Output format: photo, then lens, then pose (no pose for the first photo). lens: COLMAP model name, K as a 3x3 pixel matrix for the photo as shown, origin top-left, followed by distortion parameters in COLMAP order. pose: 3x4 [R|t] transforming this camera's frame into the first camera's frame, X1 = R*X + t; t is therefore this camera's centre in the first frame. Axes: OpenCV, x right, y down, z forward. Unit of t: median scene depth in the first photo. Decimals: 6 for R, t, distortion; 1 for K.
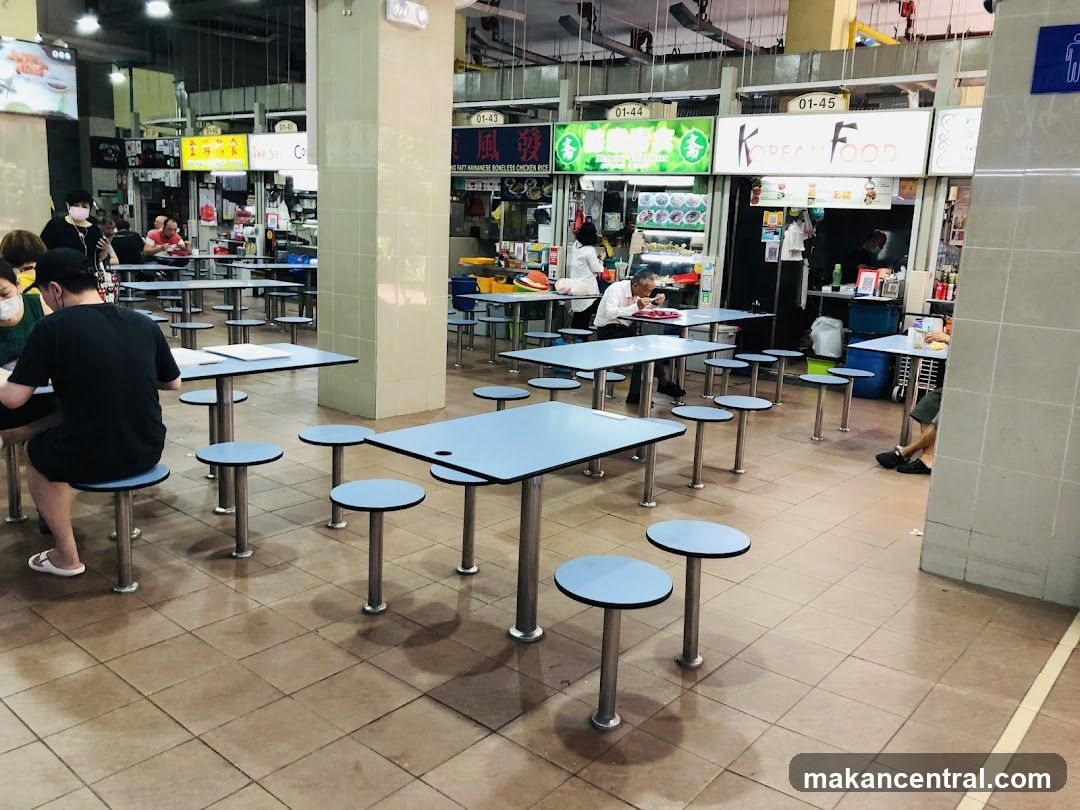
lens RADIAL K [[894.5, 0, 540.0], [0, 894.5, 405.0], [0, 0, 1]] dist [0.088441, -0.000632]
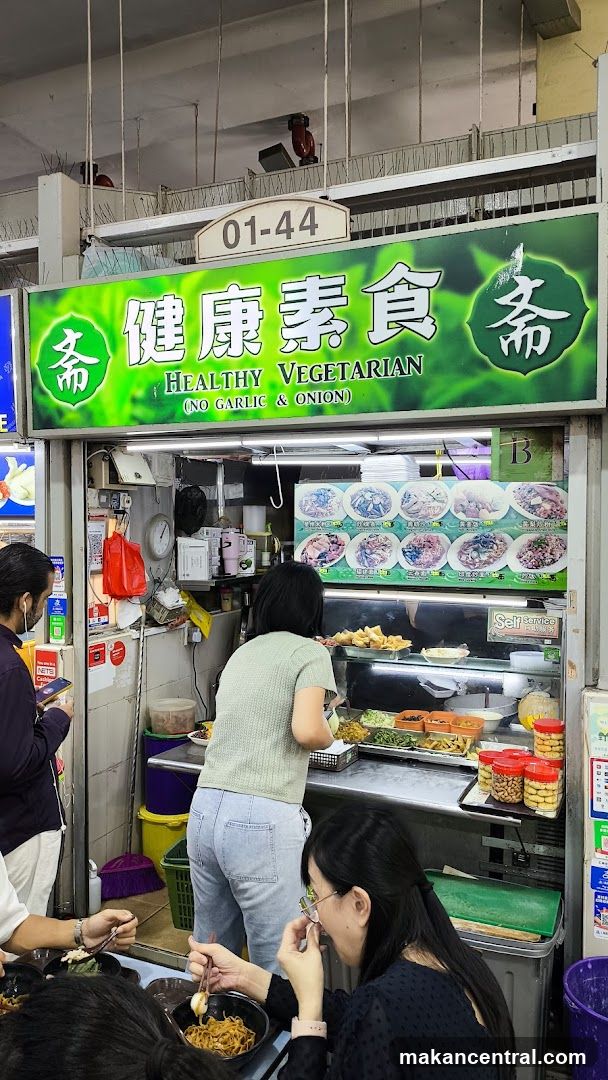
lens RADIAL K [[836.1, 0, 304.0], [0, 836.1, 540.0], [0, 0, 1]] dist [0.098272, 0.000457]
pose [[0.960000, -0.051878, 0.275150, 0.024377], [0.099172, 0.981982, -0.160863, -0.164466], [-0.261847, 0.181715, 0.947848, 0.704917]]
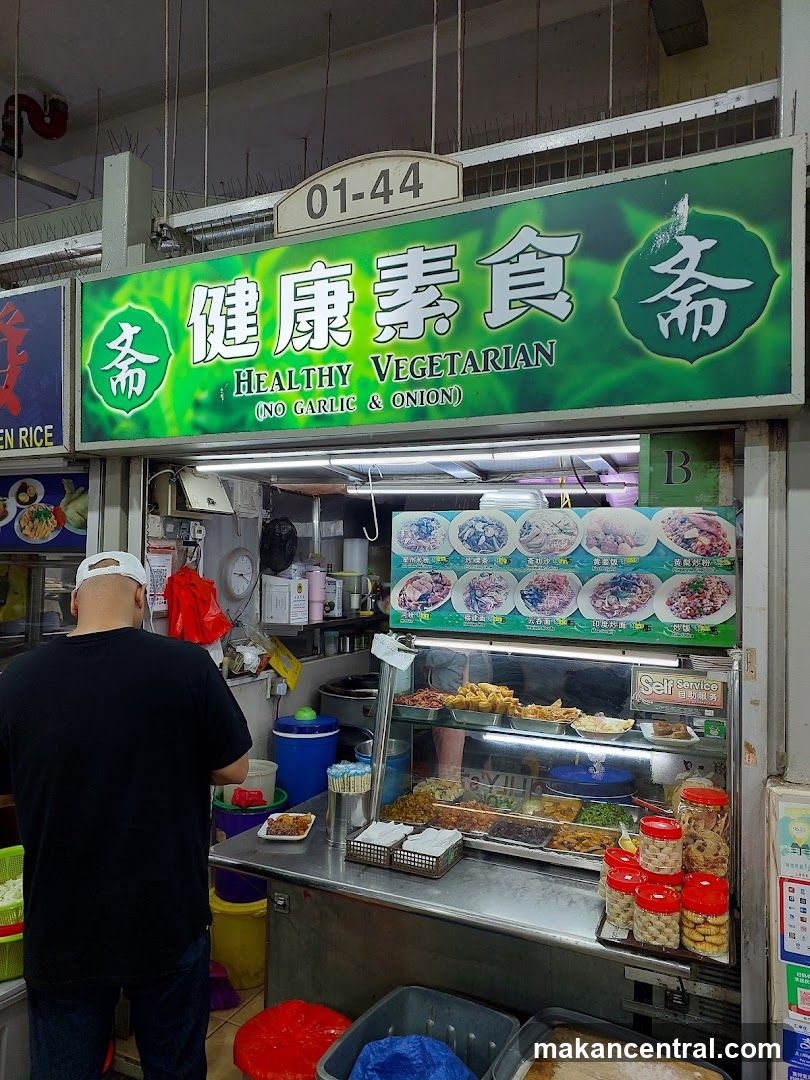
lens RADIAL K [[775.6, 0, 405.0], [0, 775.6, 540.0], [0, 0, 1]] dist [0.076434, -0.123200]
pose [[0.963020, -0.020723, 0.268634, 0.047396], [0.081856, 0.972413, -0.218430, -0.173940], [-0.256696, 0.232342, 0.938149, 0.773805]]
